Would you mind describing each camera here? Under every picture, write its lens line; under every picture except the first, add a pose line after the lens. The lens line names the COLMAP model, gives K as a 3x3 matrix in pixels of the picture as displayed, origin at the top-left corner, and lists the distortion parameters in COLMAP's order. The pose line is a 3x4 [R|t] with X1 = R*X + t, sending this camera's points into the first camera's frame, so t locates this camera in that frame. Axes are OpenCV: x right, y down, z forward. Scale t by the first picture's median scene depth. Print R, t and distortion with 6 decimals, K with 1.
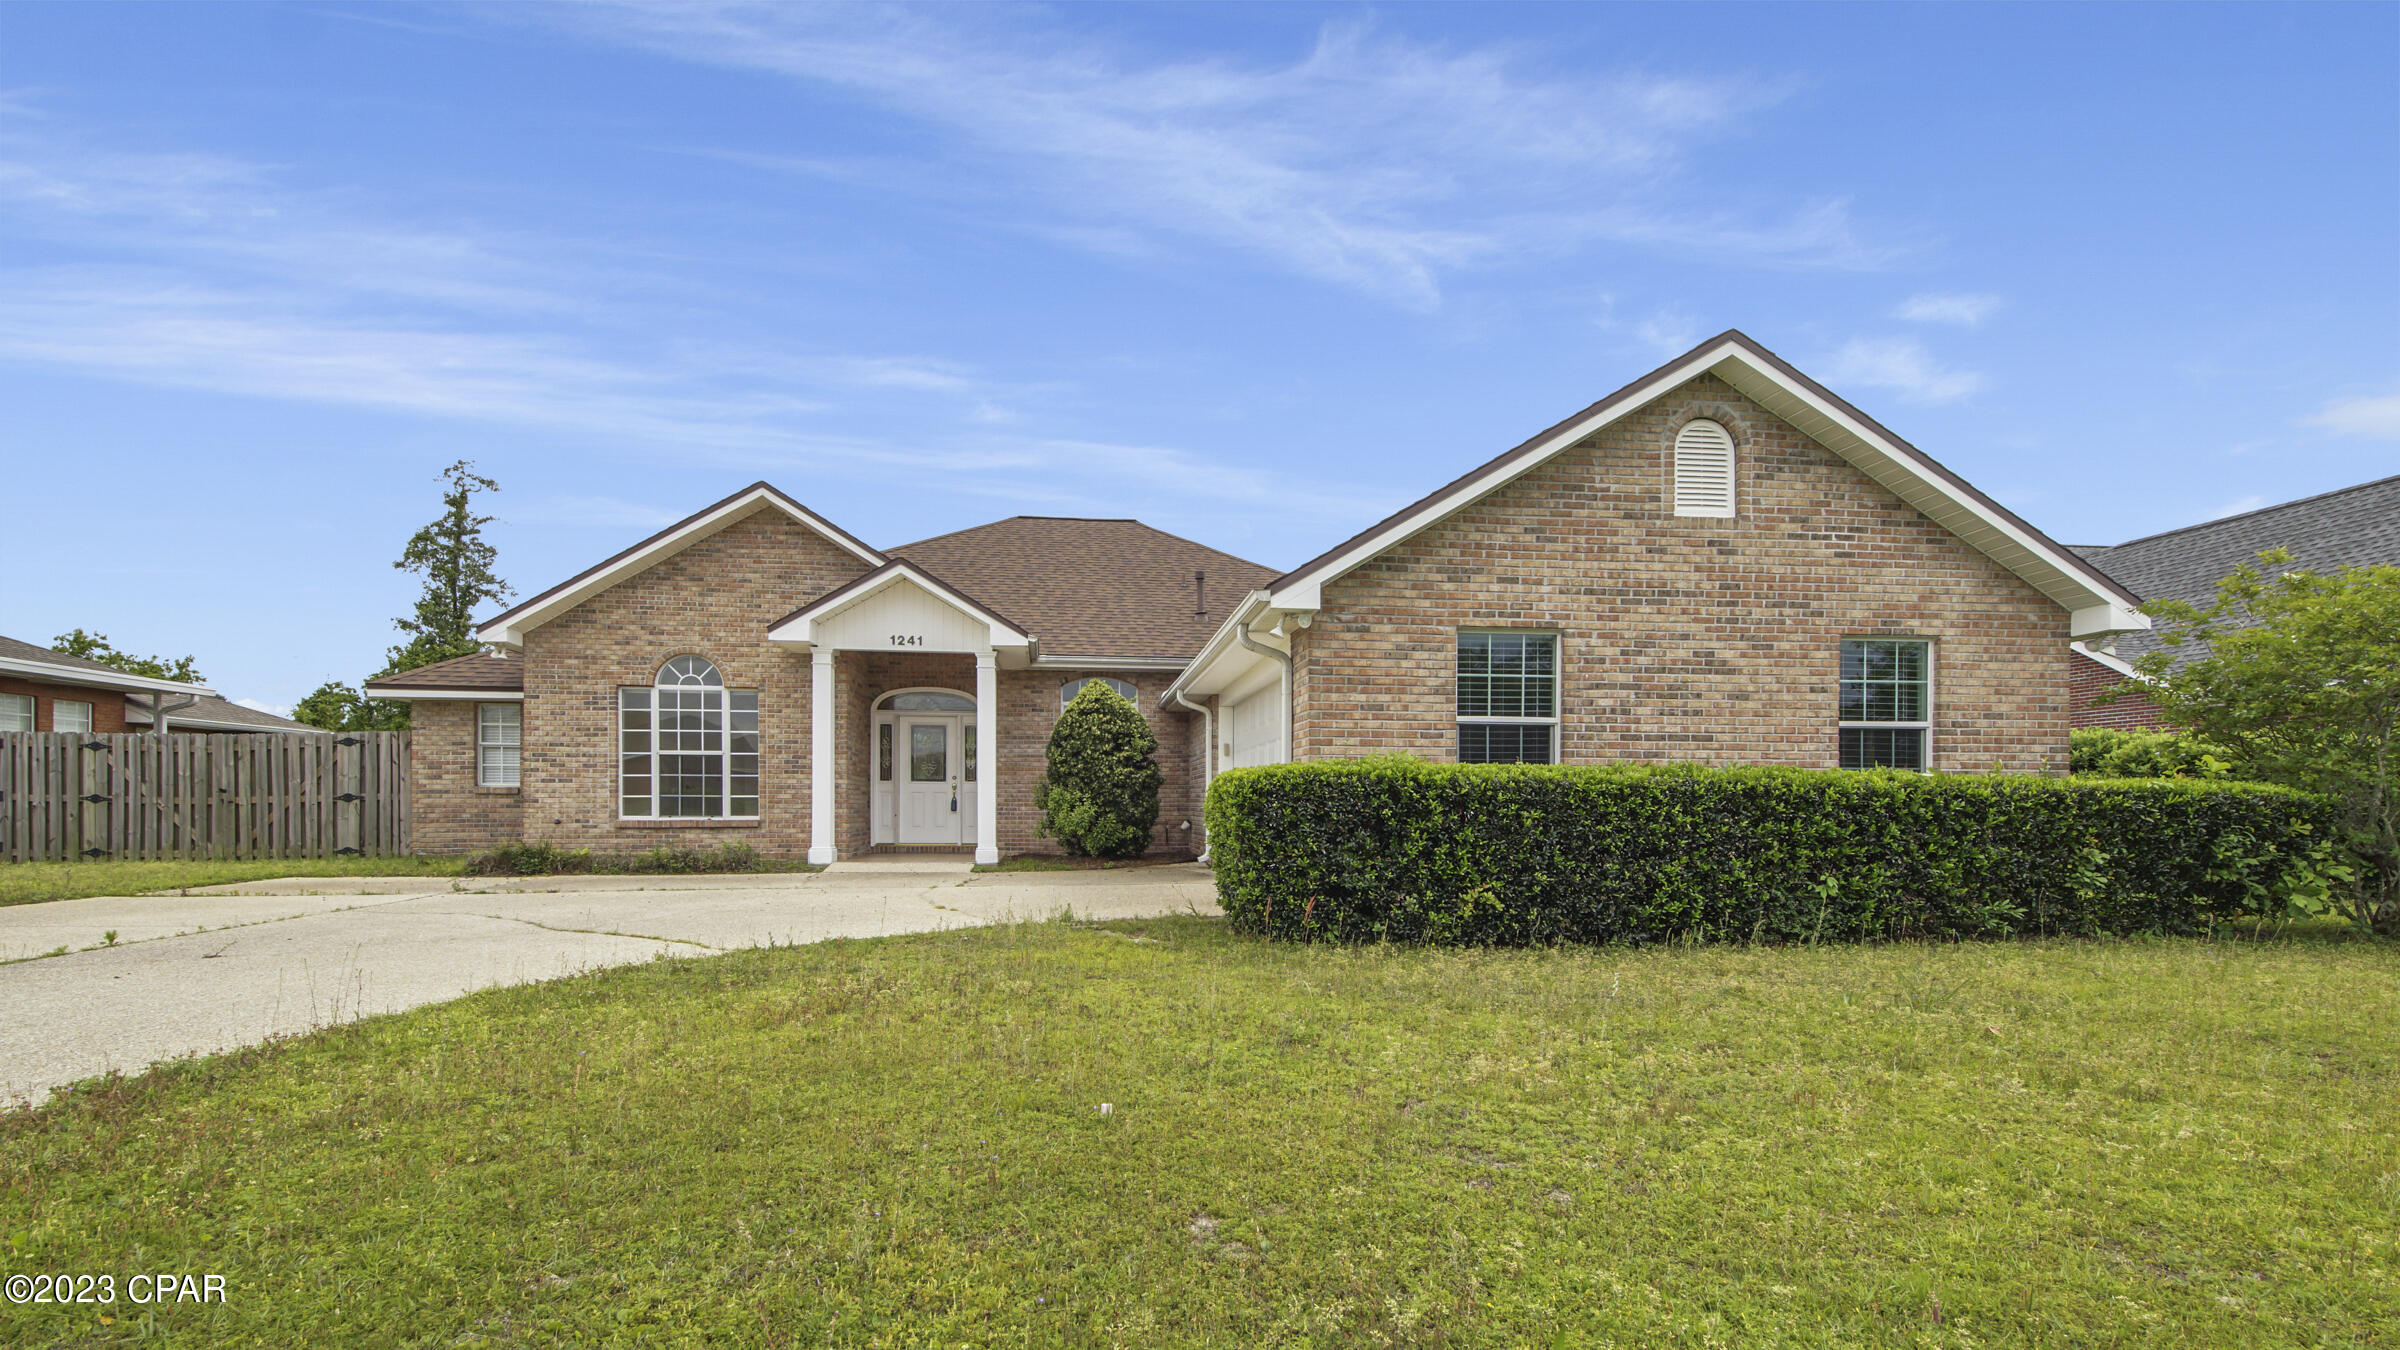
lens RADIAL K [[1056.3, 0, 1230.9], [0, 1056.3, 786.5], [0, 0, 1]] dist [0.037438, -0.019688]
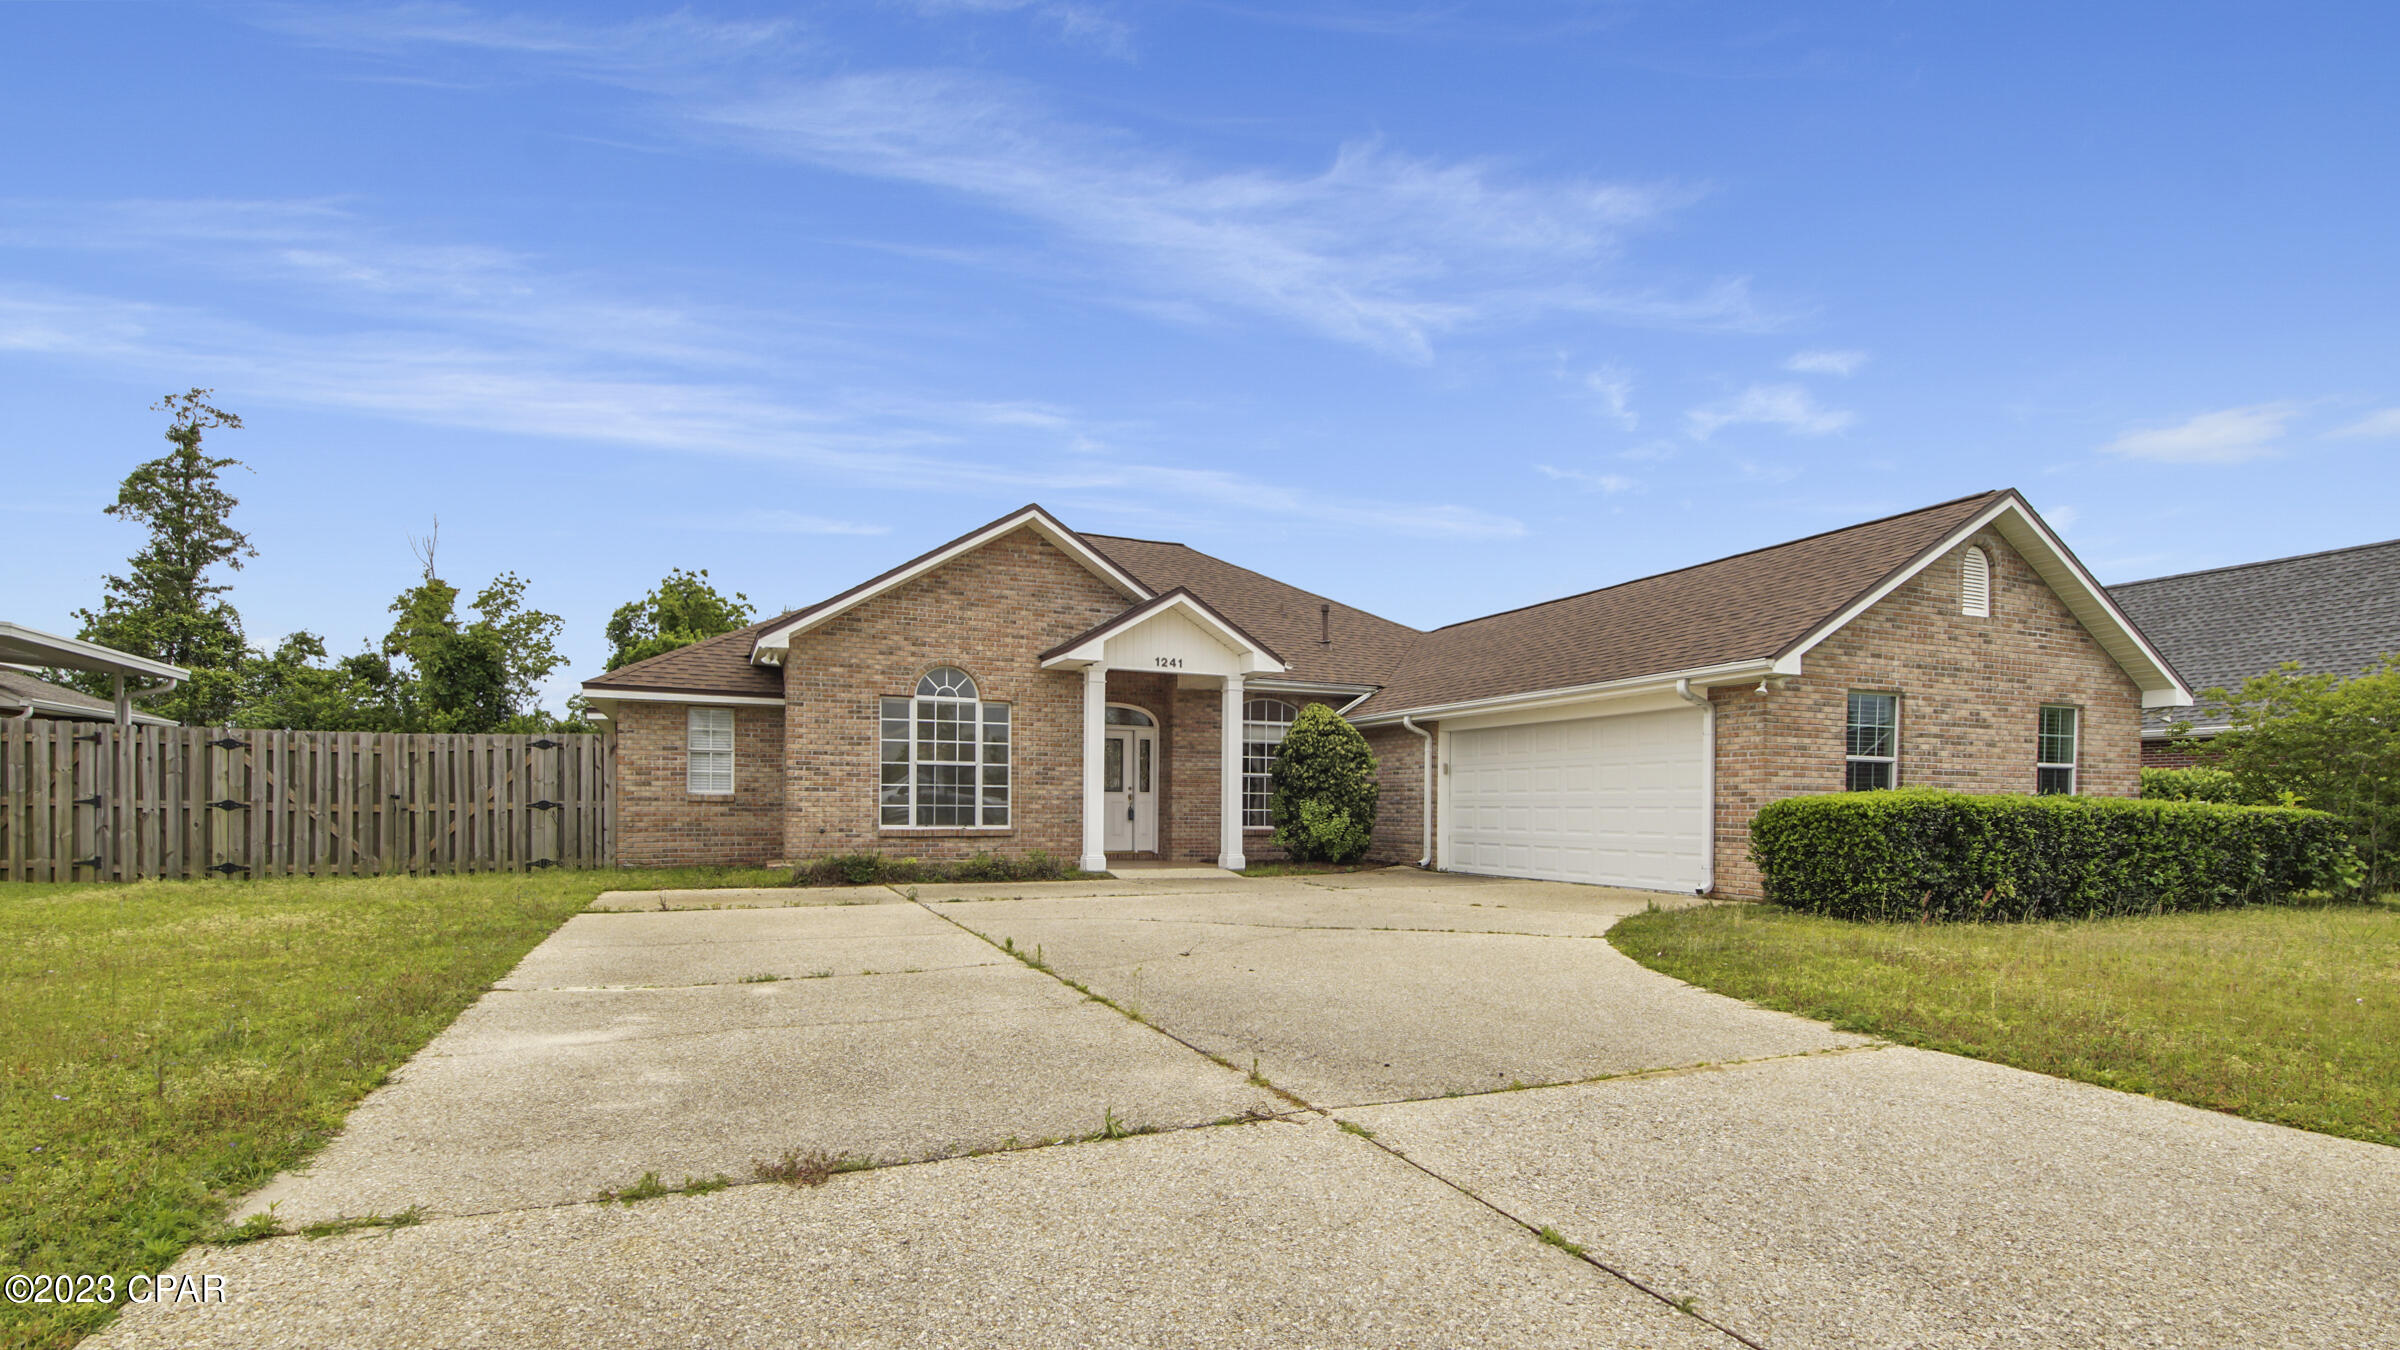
lens RADIAL K [[1056.3, 0, 1230.9], [0, 1056.3, 786.5], [0, 0, 1]] dist [0.037438, -0.019688]
pose [[0.959976, 0.010605, 0.279882, -0.532228], [-0.009938, 0.999943, -0.003804, -0.008216], [-0.279907, 0.000870, 0.960027, -0.046684]]
